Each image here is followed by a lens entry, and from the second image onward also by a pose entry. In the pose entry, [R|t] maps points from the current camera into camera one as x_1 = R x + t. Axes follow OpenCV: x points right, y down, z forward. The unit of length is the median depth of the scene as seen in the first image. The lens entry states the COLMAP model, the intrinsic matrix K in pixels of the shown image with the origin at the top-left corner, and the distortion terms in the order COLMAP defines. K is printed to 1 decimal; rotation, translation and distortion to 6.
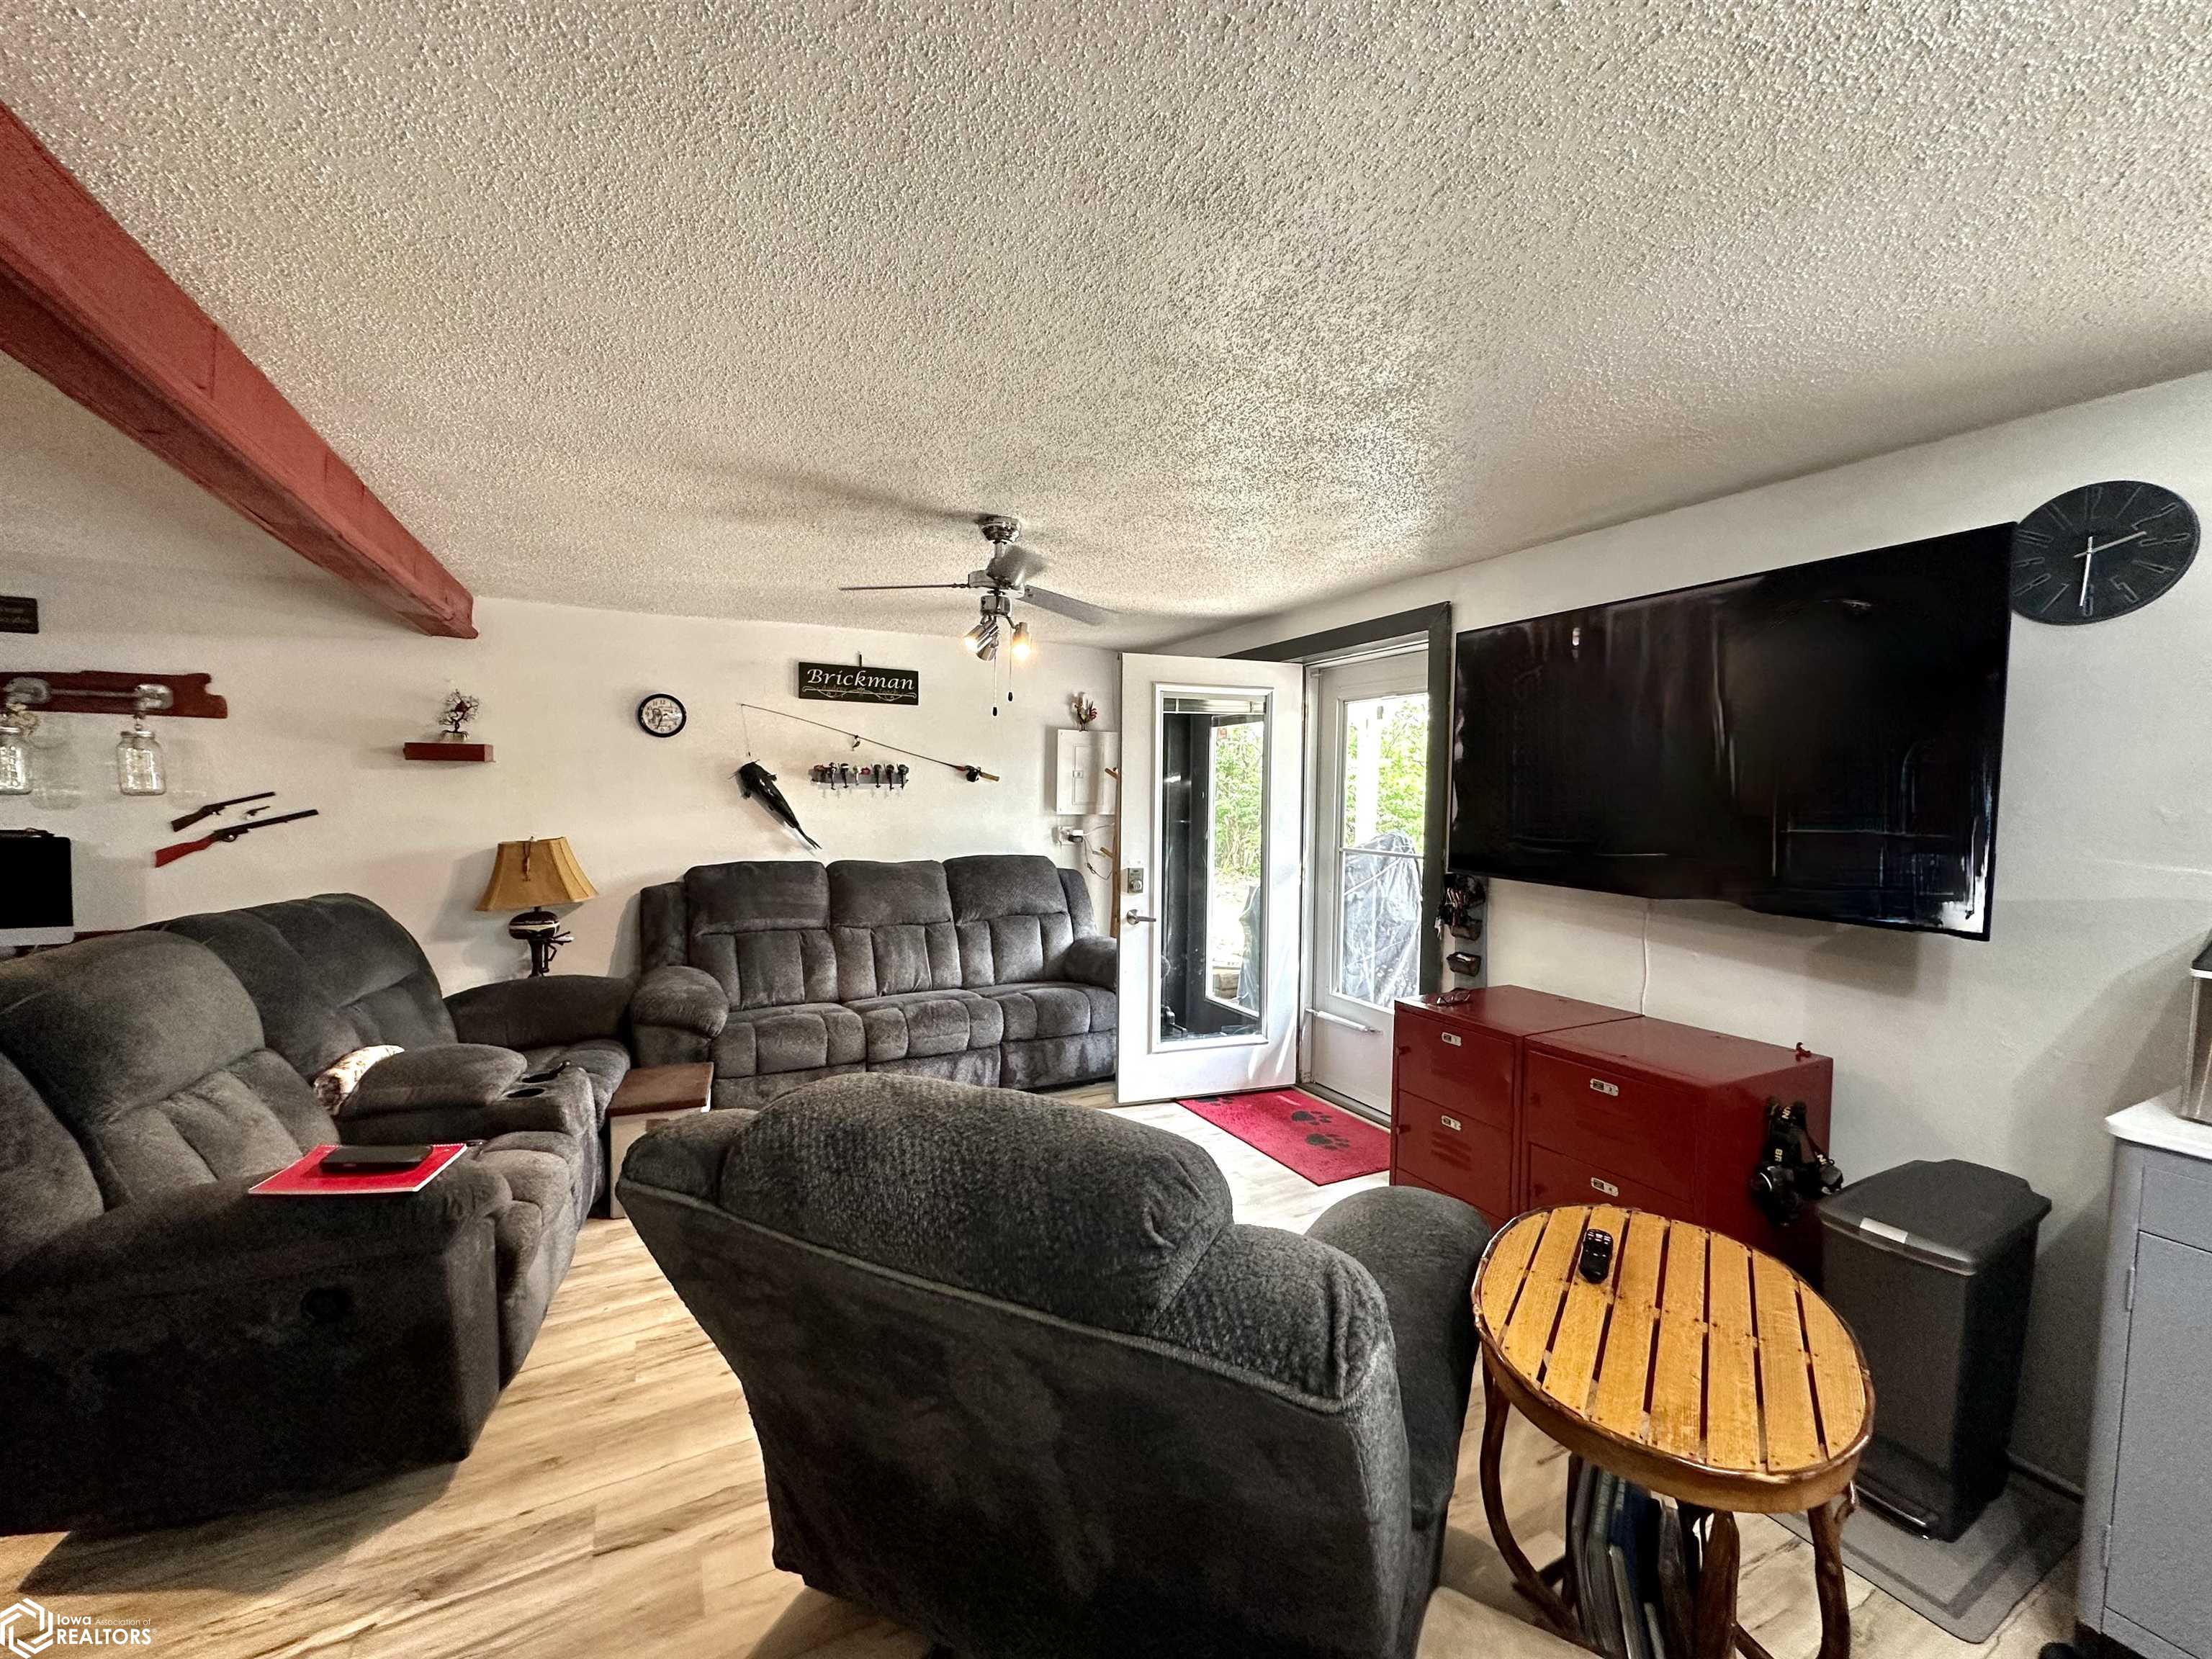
lens RADIAL K [[880.4, 0, 1105.9], [0, 880.4, 827.7], [0, 0, 1]] dist [-0.003584, 0.000776]
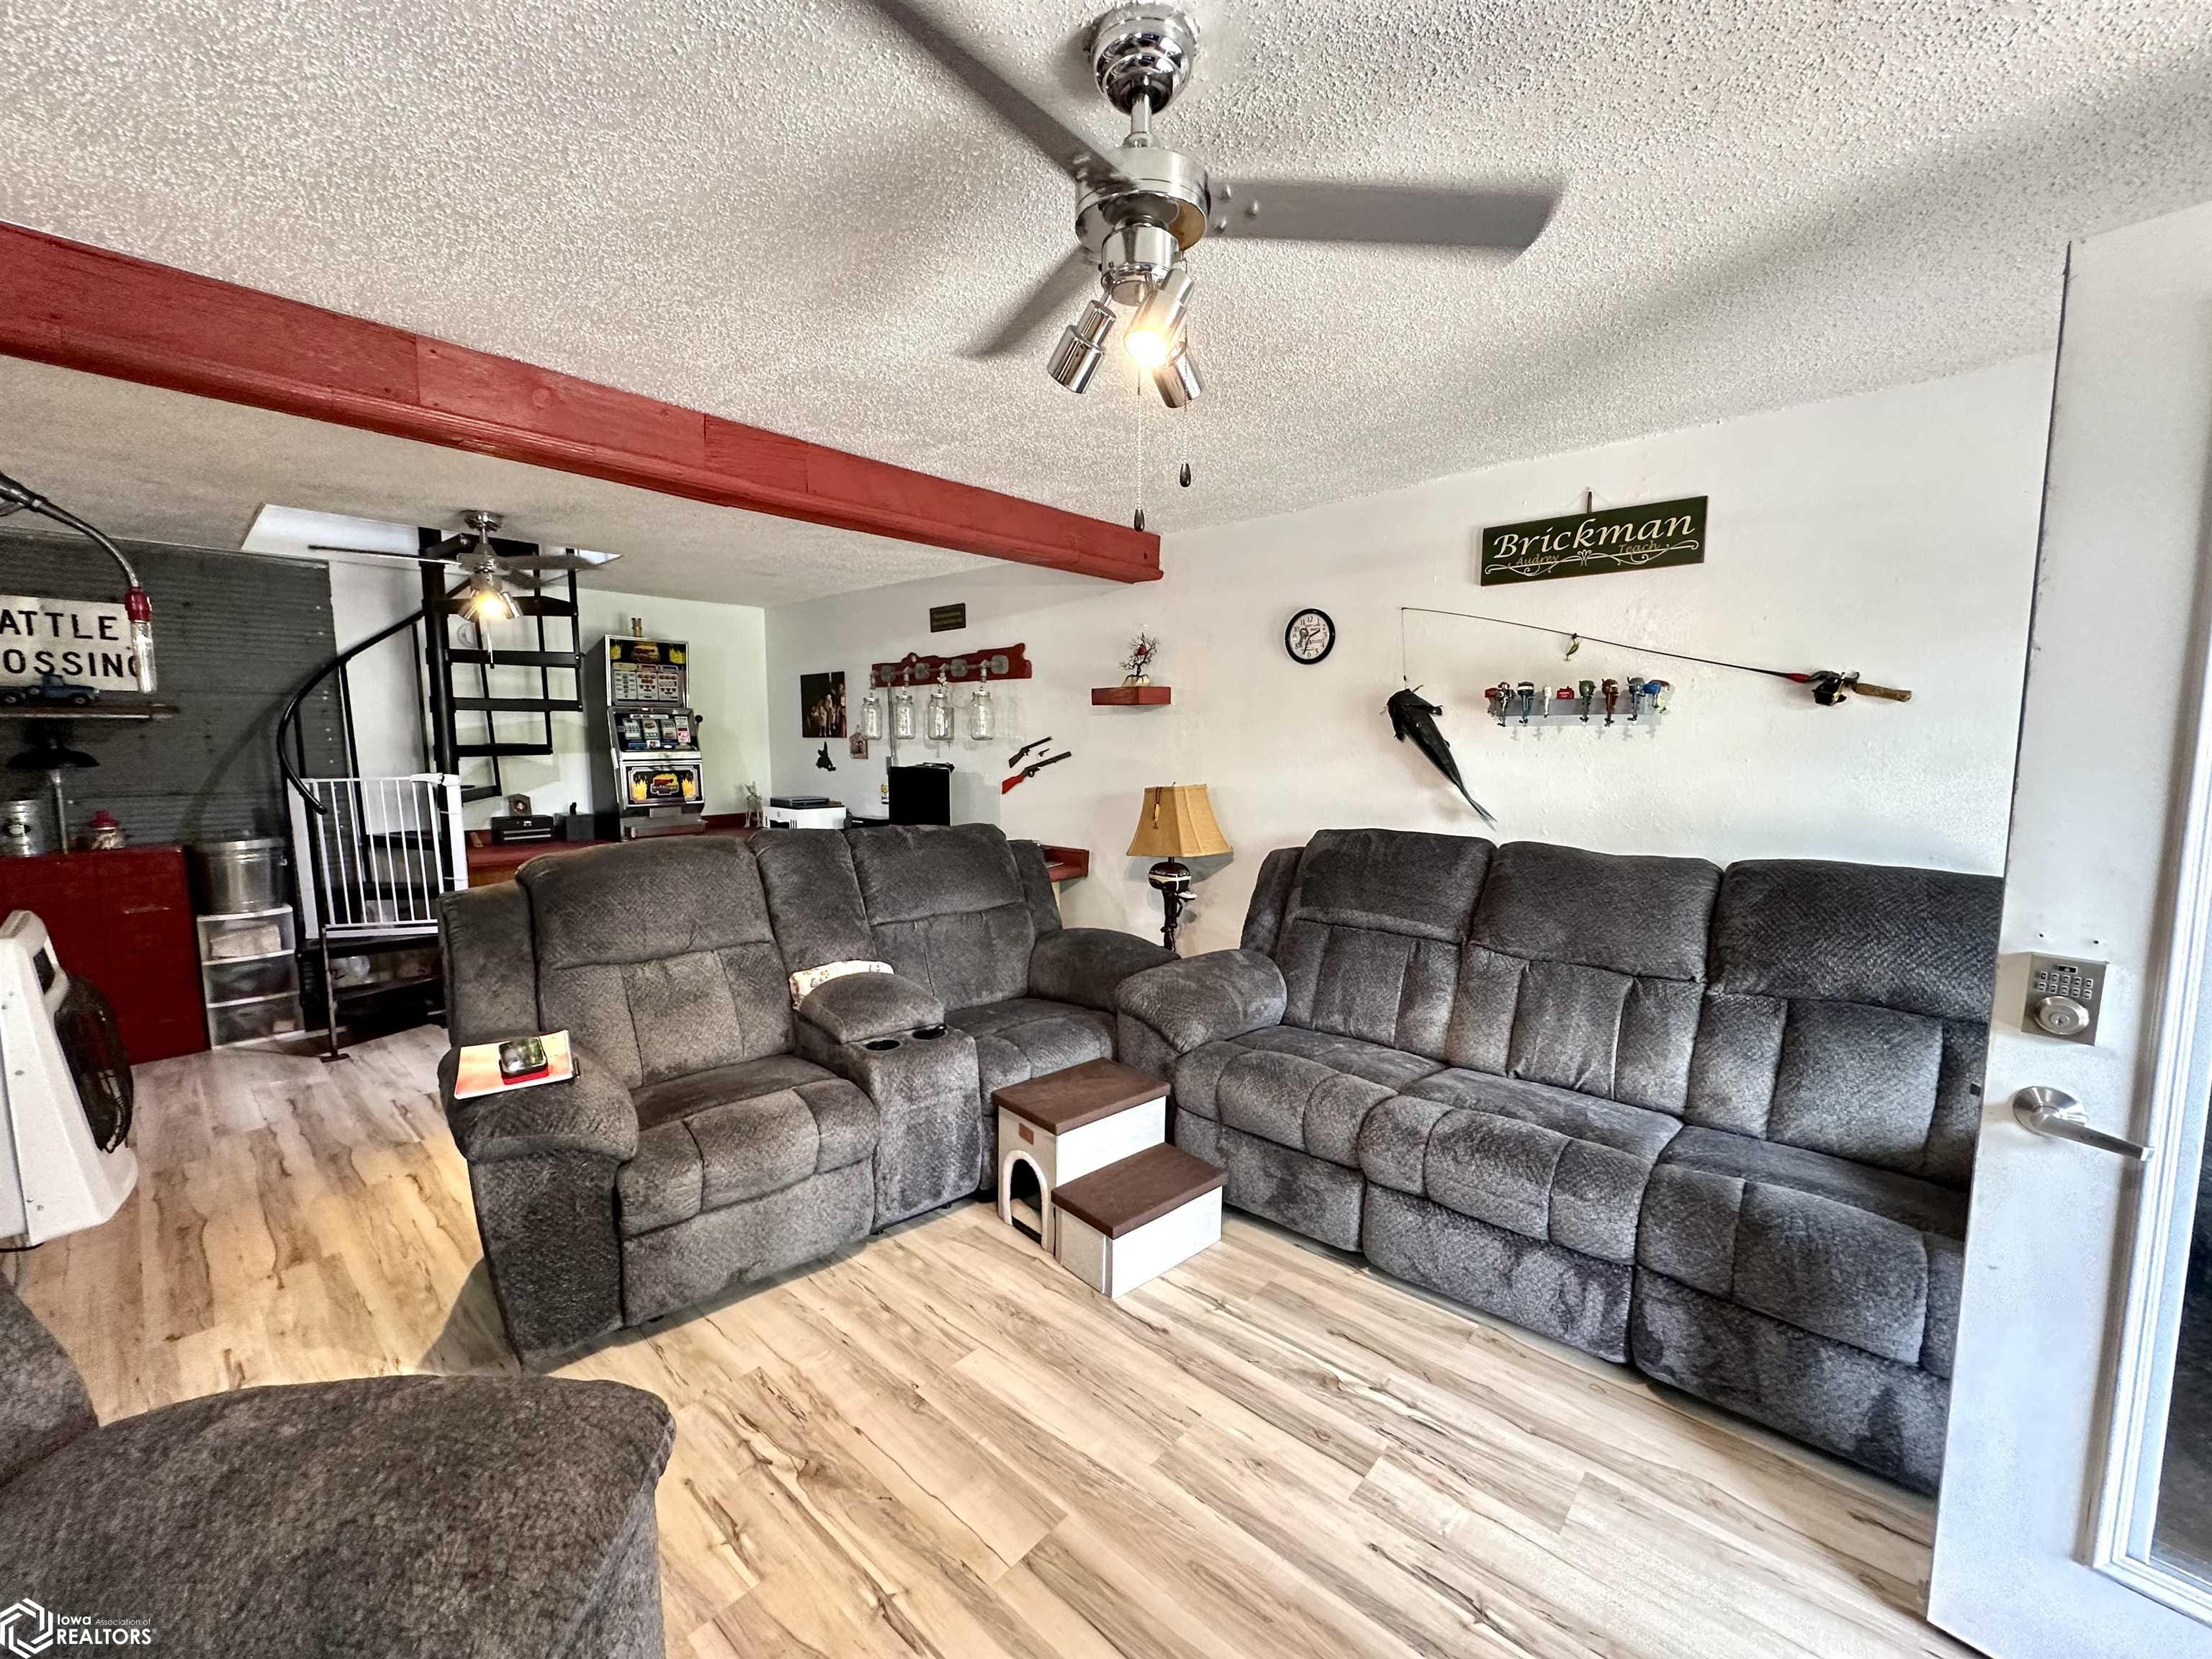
lens RADIAL K [[880.4, 0, 1105.9], [0, 880.4, 827.7], [0, 0, 1]] dist [-0.003584, 0.000776]
pose [[0.352063, 0.084278, -0.932174, 0.202247], [-0.036353, 0.996418, 0.076356, -0.010530], [0.935270, 0.007005, 0.353865, 0.599279]]
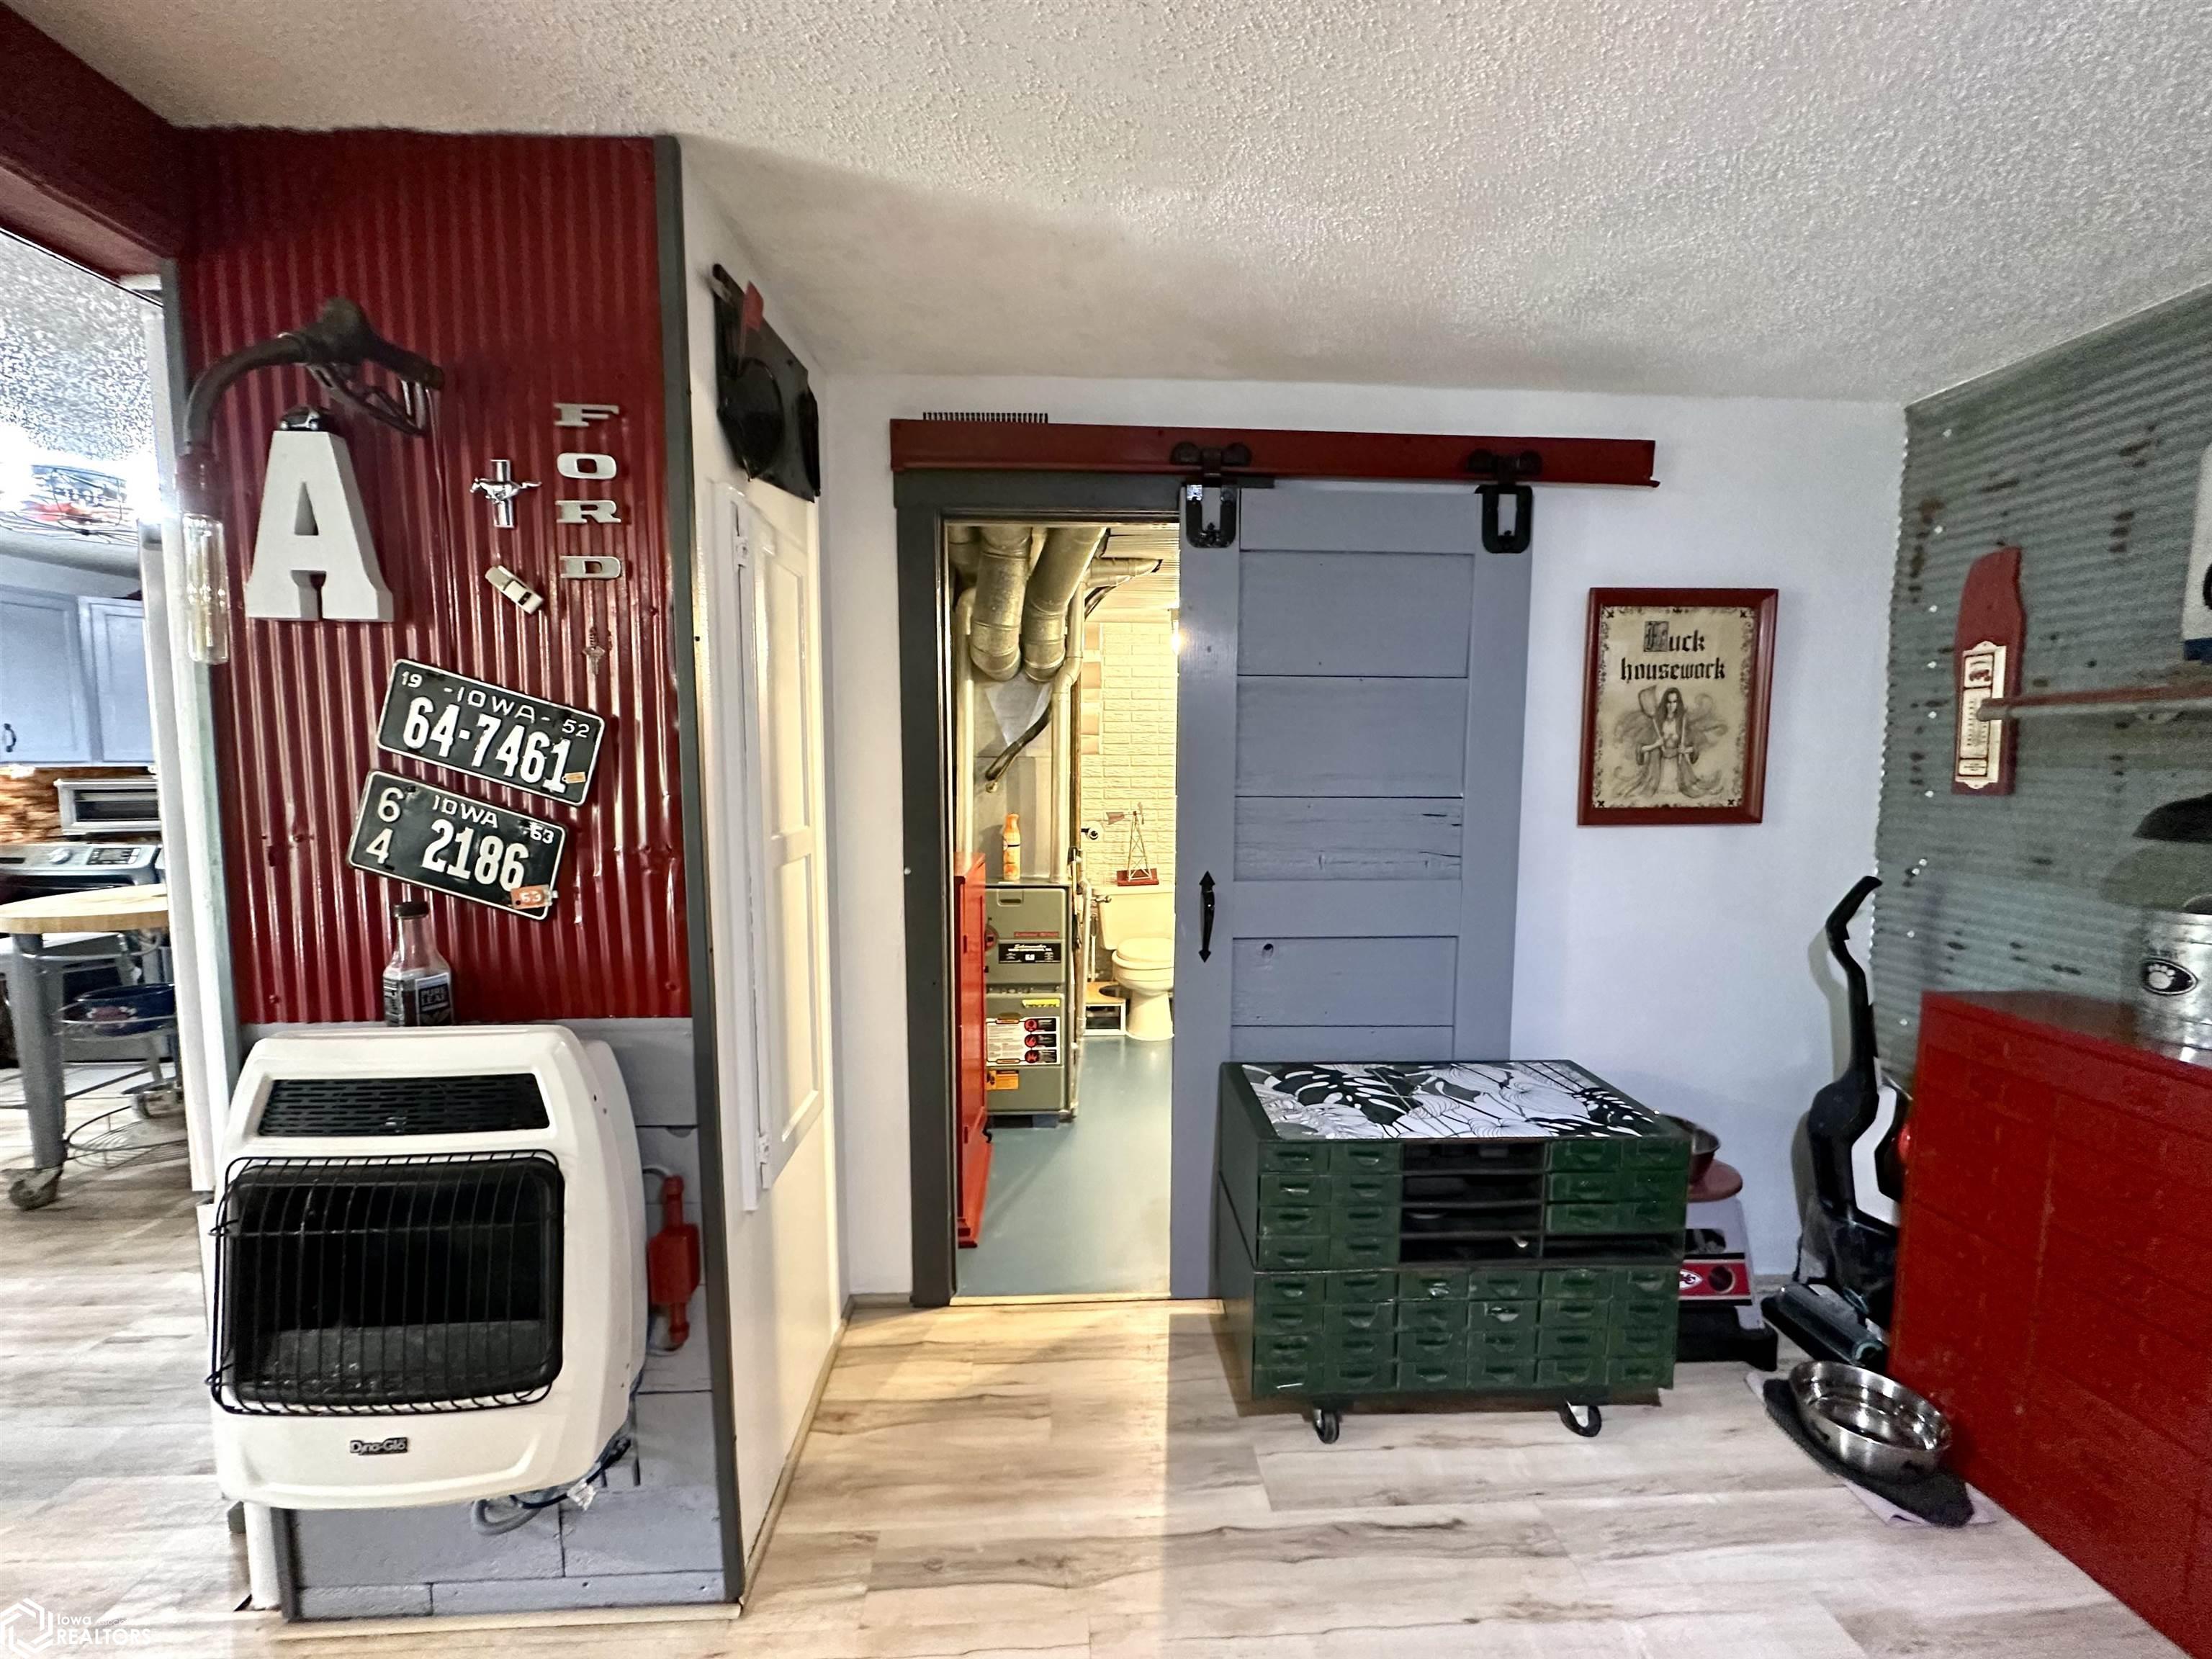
lens RADIAL K [[880.4, 0, 1105.9], [0, 880.4, 827.7], [0, 0, 1]] dist [-0.003584, 0.000776]
pose [[-0.912195, -0.050070, 0.406686, -0.810026], [0.002939, 0.991681, 0.128685, -0.014108], [-0.409746, 0.118581, -0.904459, 0.387059]]
